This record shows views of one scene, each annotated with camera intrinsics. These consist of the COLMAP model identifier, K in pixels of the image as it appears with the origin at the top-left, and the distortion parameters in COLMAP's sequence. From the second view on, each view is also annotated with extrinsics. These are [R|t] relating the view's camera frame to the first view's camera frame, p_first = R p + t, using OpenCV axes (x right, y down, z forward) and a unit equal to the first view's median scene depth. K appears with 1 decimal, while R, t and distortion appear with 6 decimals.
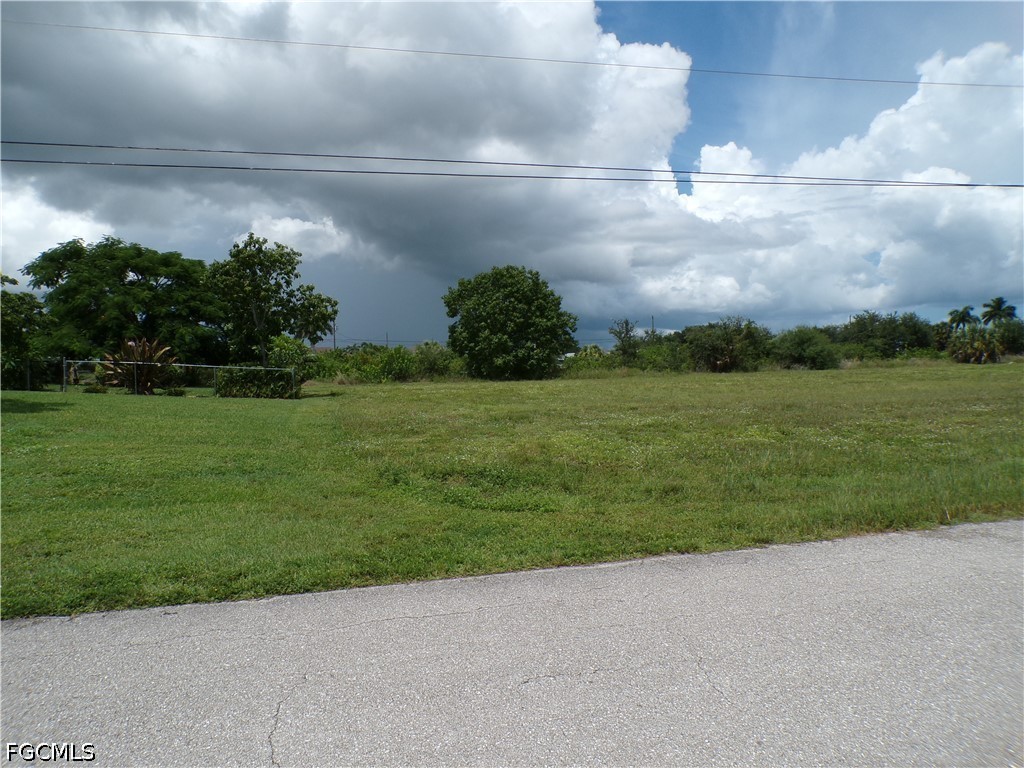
lens RADIAL K [[692.9, 0, 540.2], [0, 692.9, 382.4], [0, 0, 1]] dist [0.013553, 0.013447]
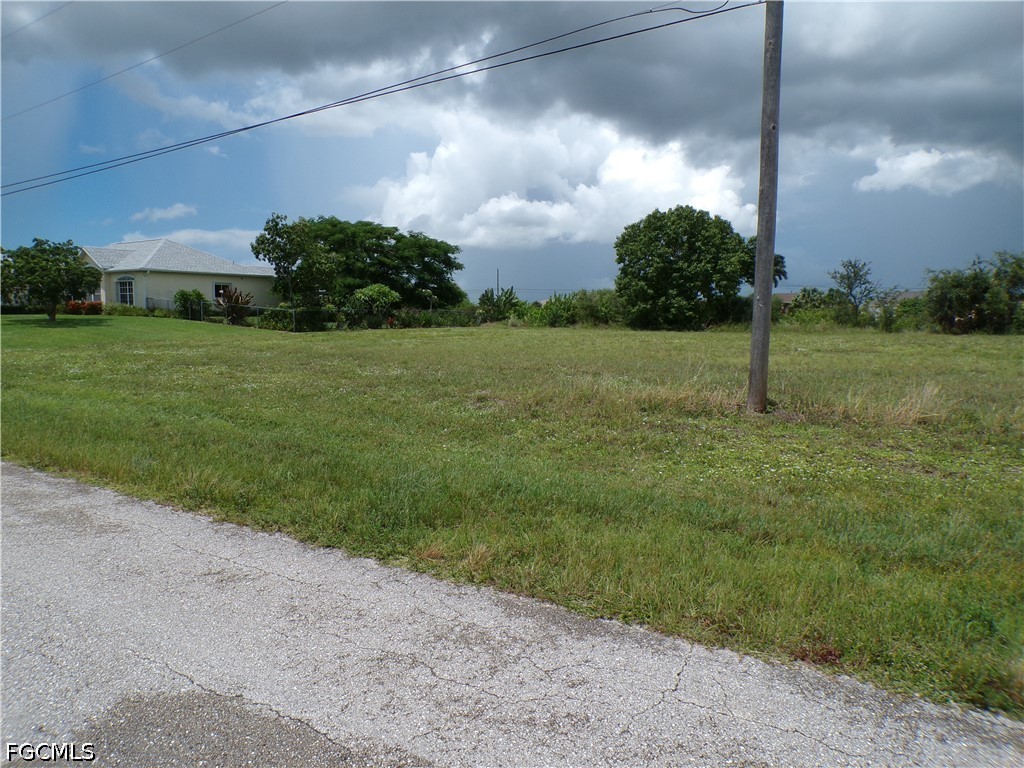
lens RADIAL K [[677.8, 0, 502.2], [0, 677.8, 387.4], [0, 0, 1]] dist [-0.052182, 0.023526]
pose [[0.659769, 0.104620, -0.744150, 0.502492], [-0.040775, 0.993787, 0.103565, -0.011961], [0.750361, -0.037986, 0.659936, 0.228037]]
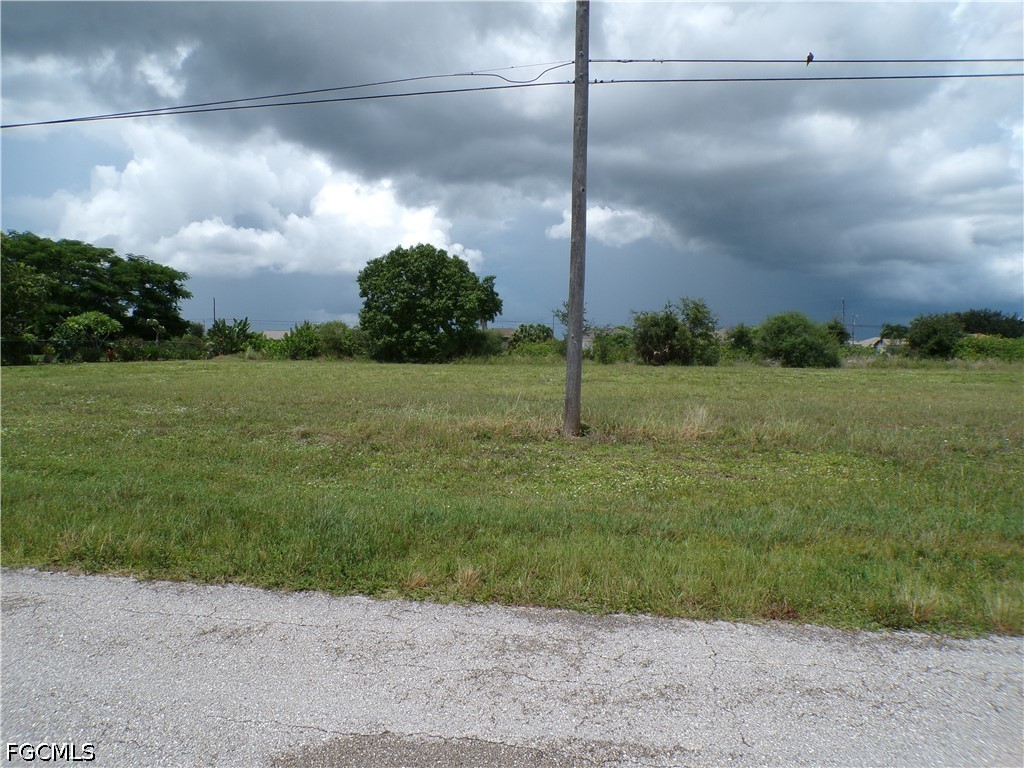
lens RADIAL K [[677.8, 0, 490.3], [0, 677.8, 390.7], [0, 0, 1]] dist [-0.052182, 0.023526]
pose [[0.898190, 0.059063, -0.435622, 0.476325], [-0.044241, 0.998047, 0.044100, -0.011038], [0.437376, -0.020337, 0.899049, 0.196922]]
